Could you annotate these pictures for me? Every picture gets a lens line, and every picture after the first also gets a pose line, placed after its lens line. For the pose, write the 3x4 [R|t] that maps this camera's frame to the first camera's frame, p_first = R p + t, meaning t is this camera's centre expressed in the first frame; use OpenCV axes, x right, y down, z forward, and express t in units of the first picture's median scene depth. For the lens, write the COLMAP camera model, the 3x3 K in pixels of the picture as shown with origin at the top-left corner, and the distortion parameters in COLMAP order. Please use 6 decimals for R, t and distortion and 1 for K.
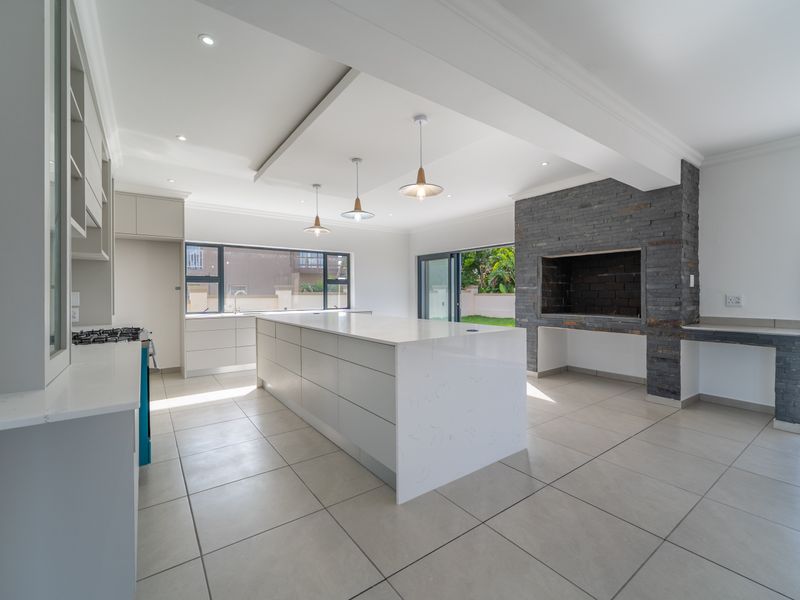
lens RADIAL K [[354.2, 0, 400.1], [0, 354.2, 294.1], [0, 0, 1]] dist [-0.000291, -0.000286]
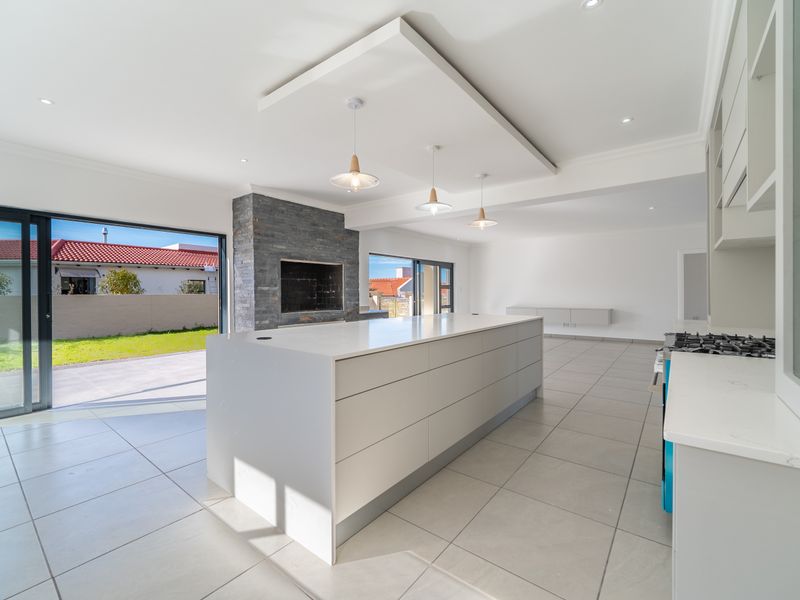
lens RADIAL K [[354.2, 0, 404.2], [0, 354.2, 297.0], [0, 0, 1]] dist [-0.000291, -0.000286]
pose [[-0.271830, -0.006495, 0.962323, -0.716833], [0.007851, 0.999929, 0.008966, 0.000133], [-0.962313, 0.009992, -0.271760, 0.955268]]
